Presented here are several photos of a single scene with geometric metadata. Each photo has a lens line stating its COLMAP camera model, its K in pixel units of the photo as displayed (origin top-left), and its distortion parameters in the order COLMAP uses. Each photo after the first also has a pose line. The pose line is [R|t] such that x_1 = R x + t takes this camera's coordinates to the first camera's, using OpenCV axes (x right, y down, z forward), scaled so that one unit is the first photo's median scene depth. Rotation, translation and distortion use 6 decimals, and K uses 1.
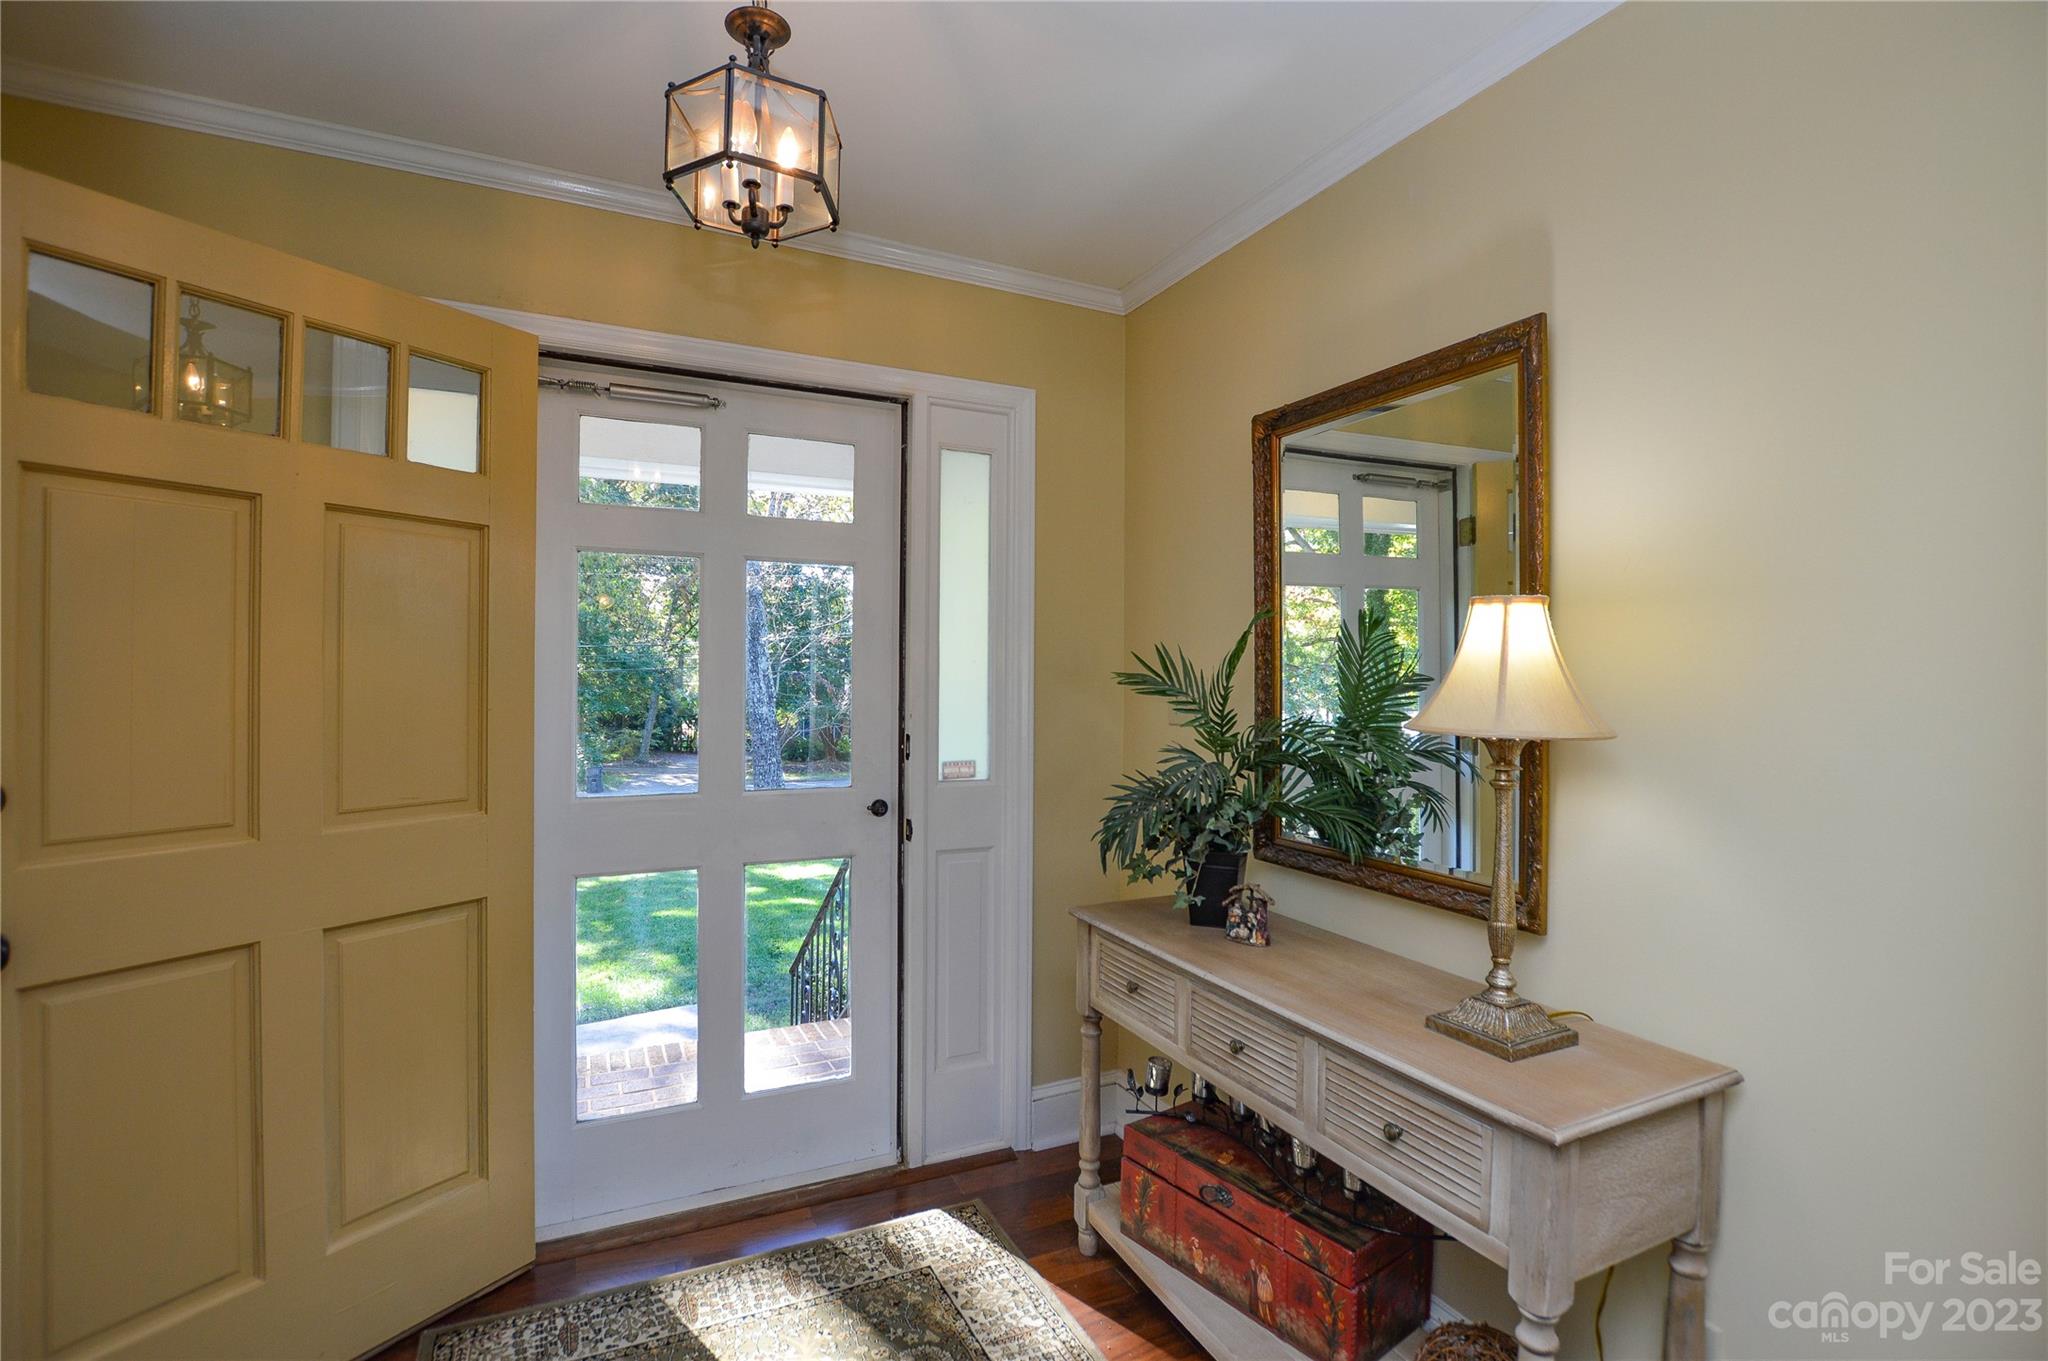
lens RADIAL K [[931.8, 0, 1029.9], [0, 931.8, 681.3], [0, 0, 1]] dist [-0.024065, 0.000302]
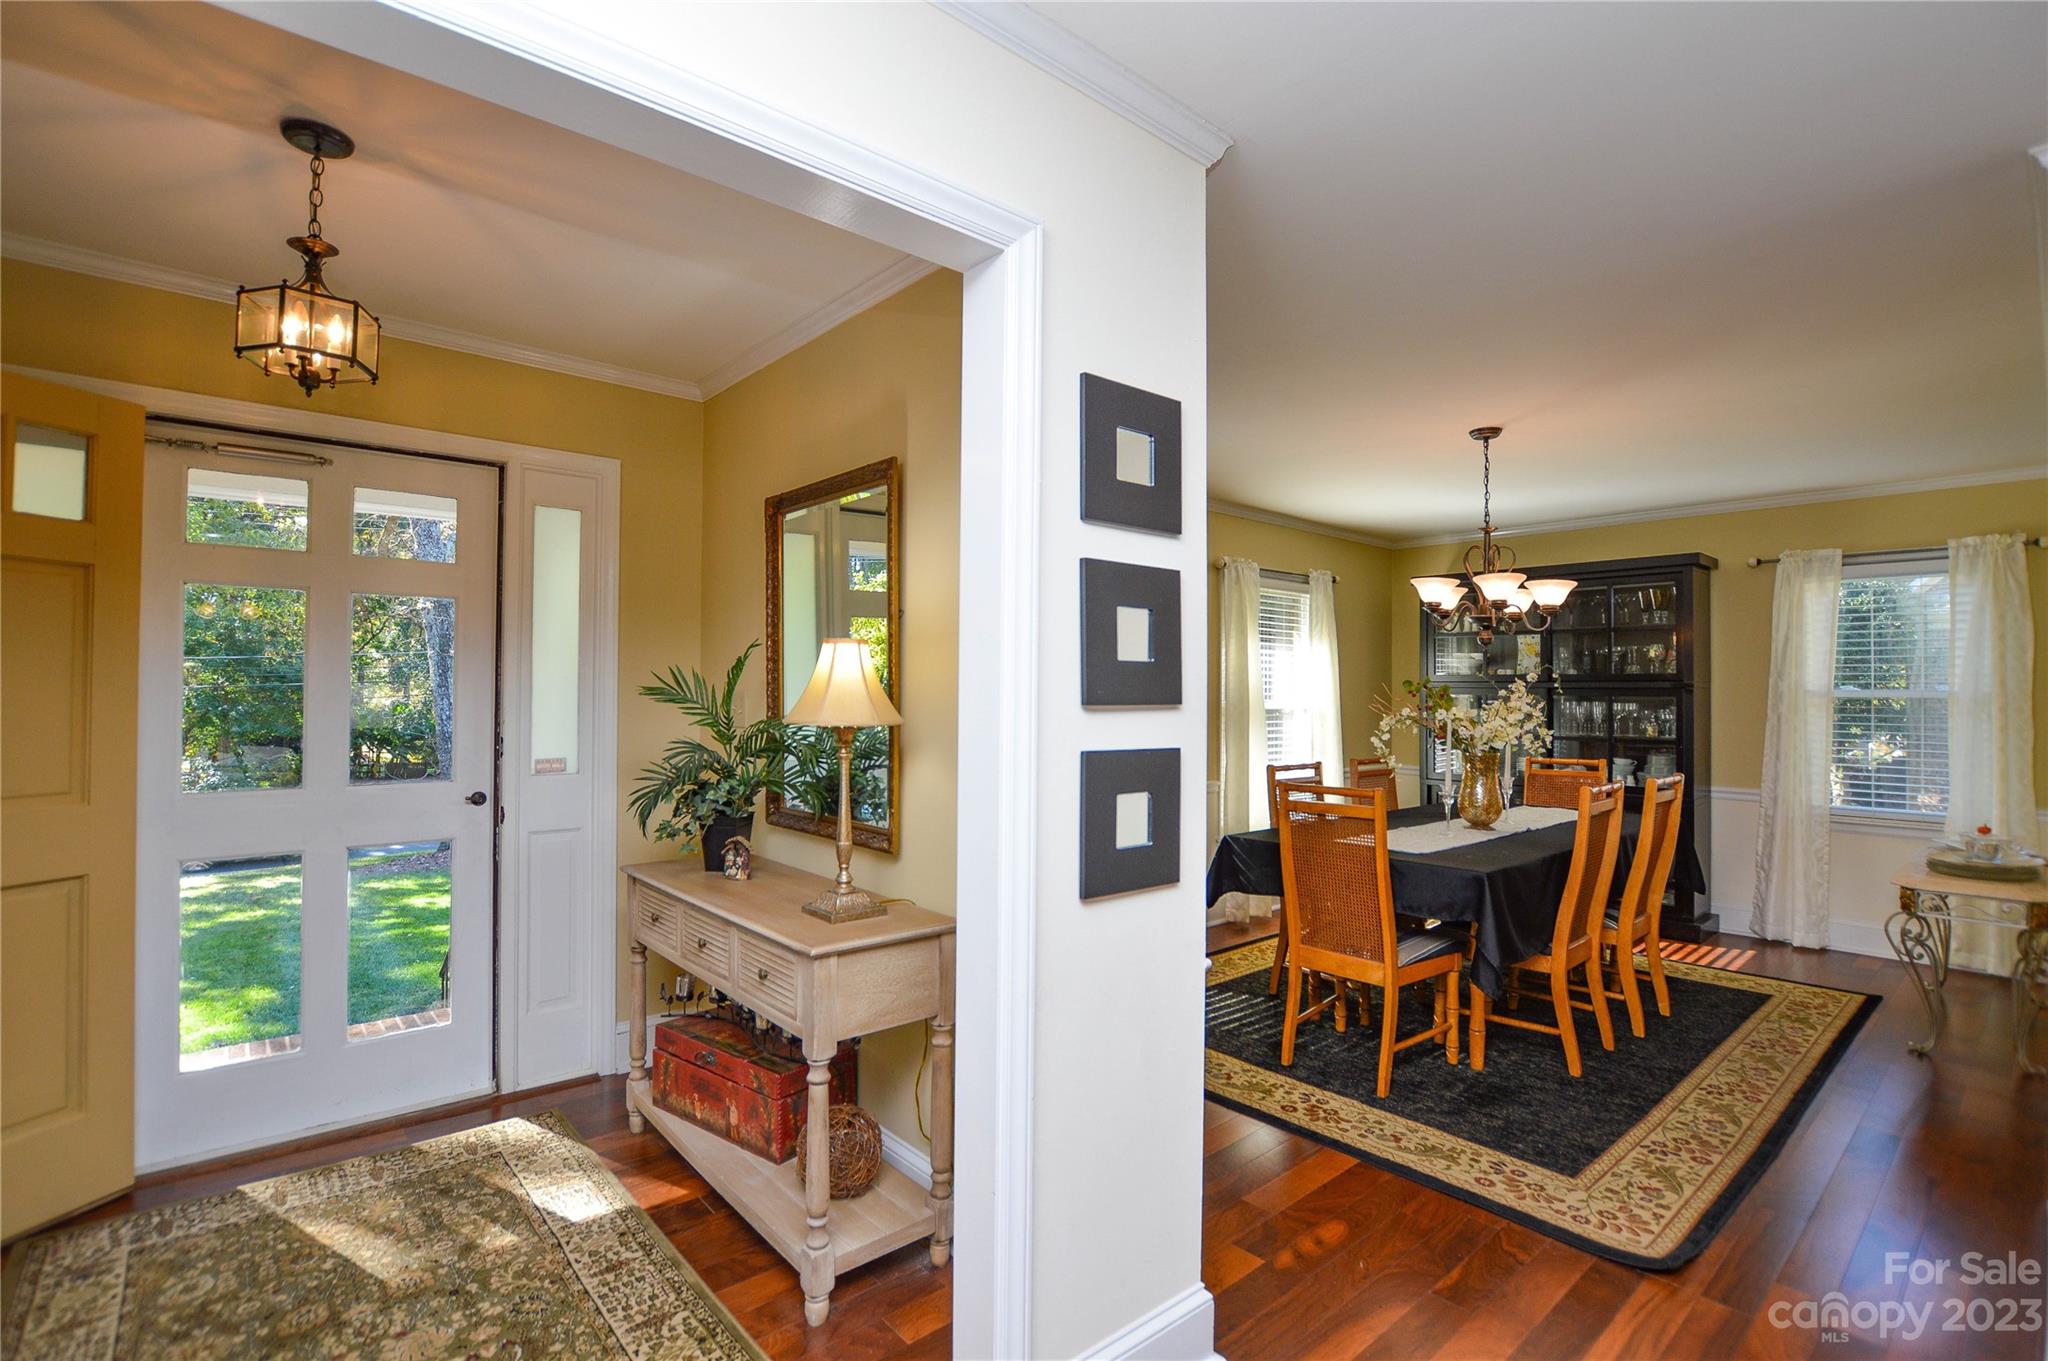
lens RADIAL K [[931.8, 0, 1019.3], [0, 931.8, 681.4], [0, 0, 1]] dist [-0.024065, 0.000302]
pose [[0.966235, 0.002137, 0.257652, 0.266974], [0.002155, 0.999864, -0.016376, 0.007037], [-0.257652, 0.016378, 0.966099, -0.439405]]
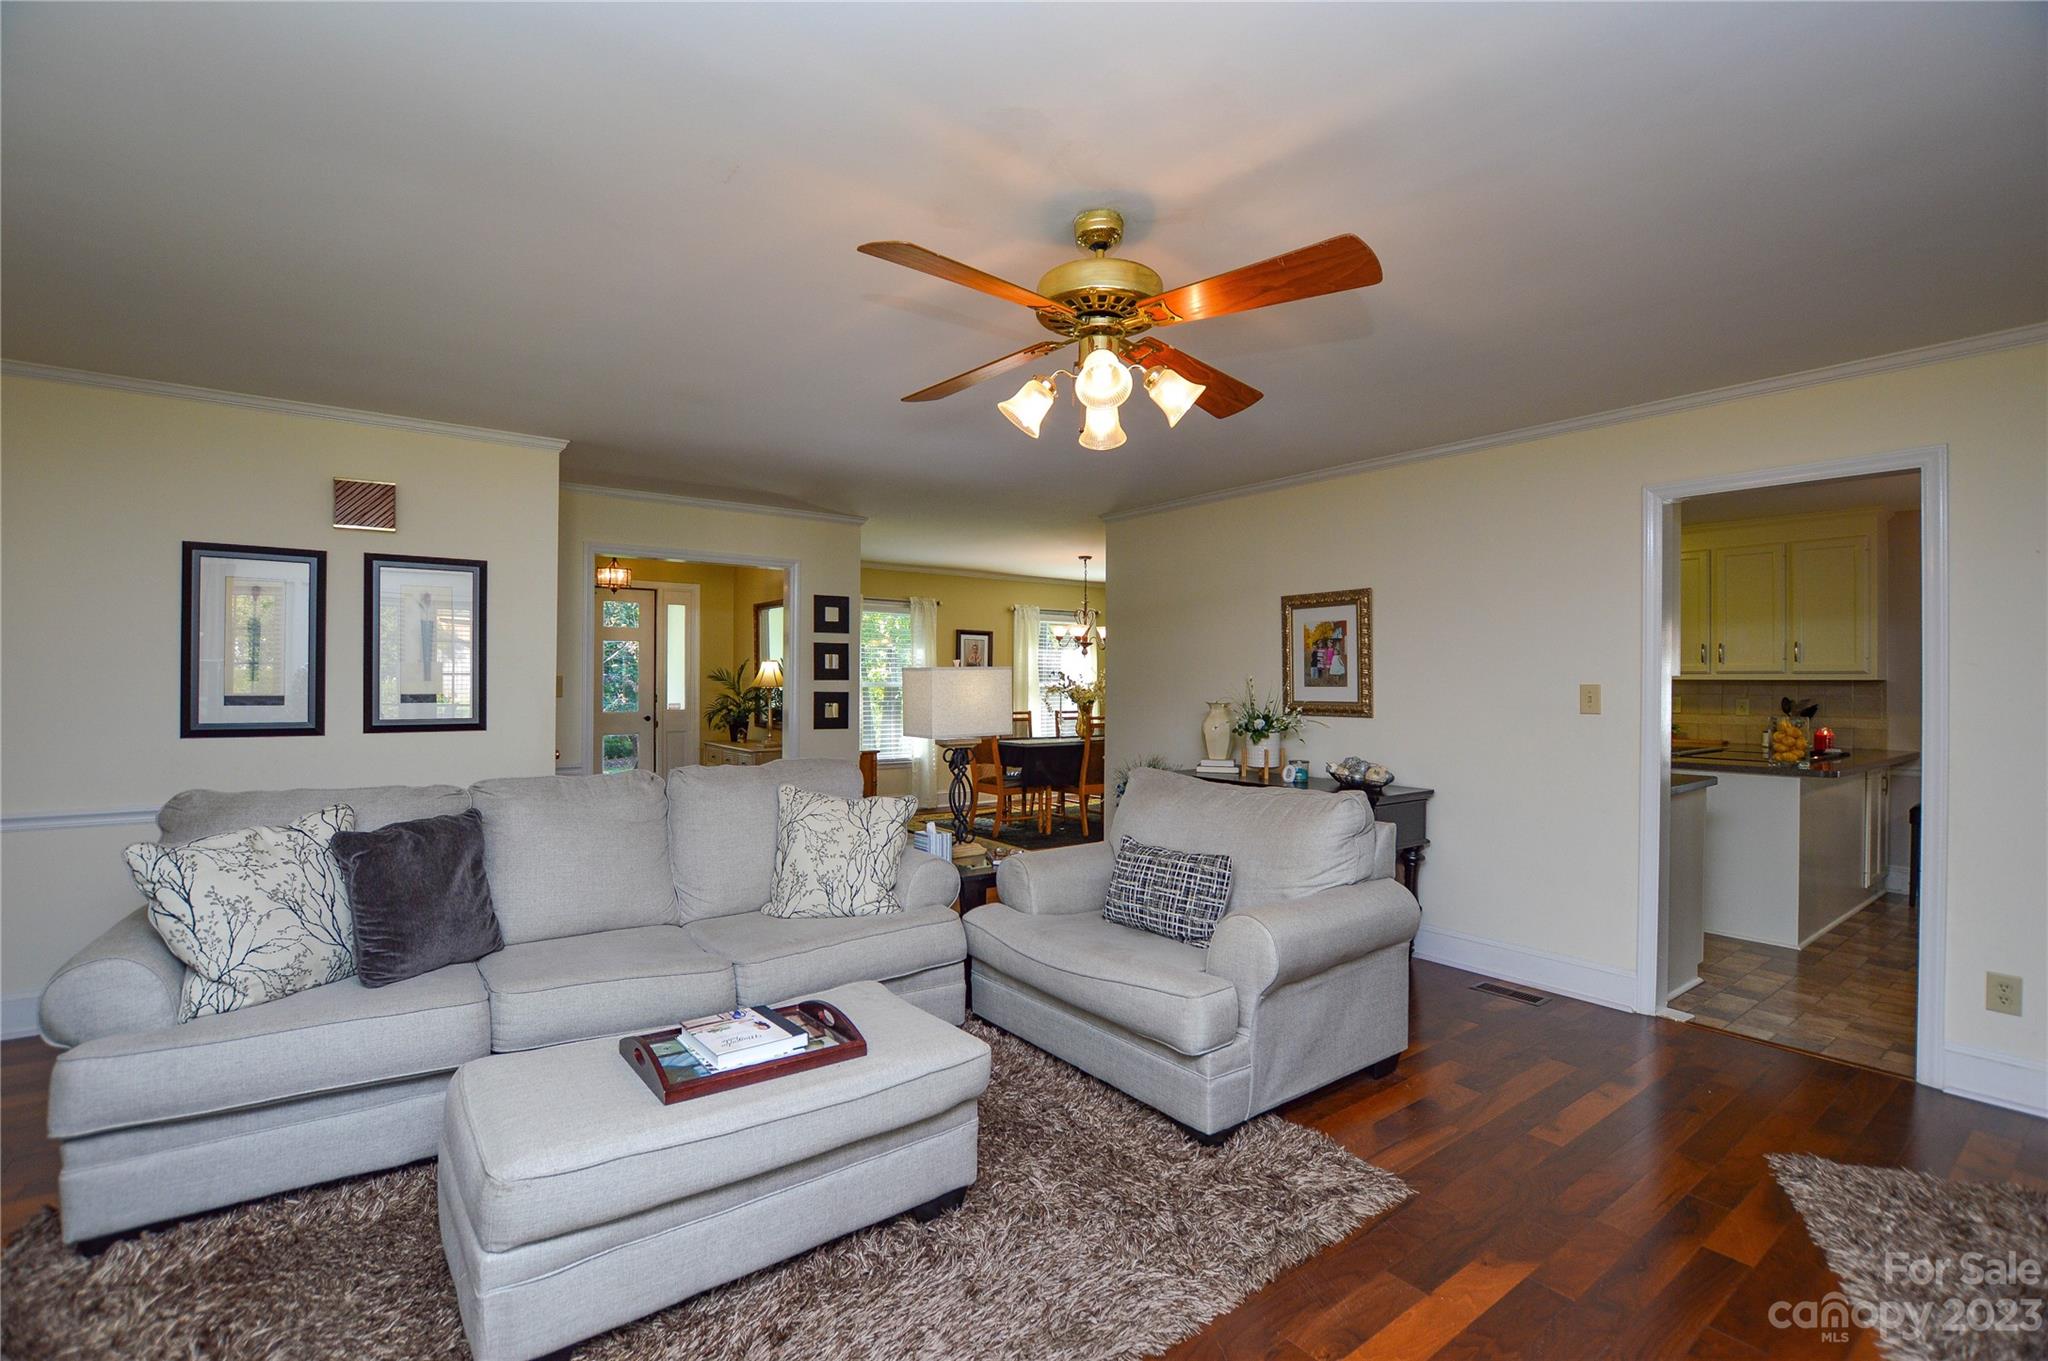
lens RADIAL K [[931.8, 0, 1035.0], [0, 931.8, 680.4], [0, 0, 1]] dist [-0.024065, 0.000302]
pose [[0.981264, -0.004414, 0.192617, 0.660802], [0.004869, 0.999986, -0.001886, 0.026863], [-0.192606, 0.002789, 0.981272, -2.963828]]
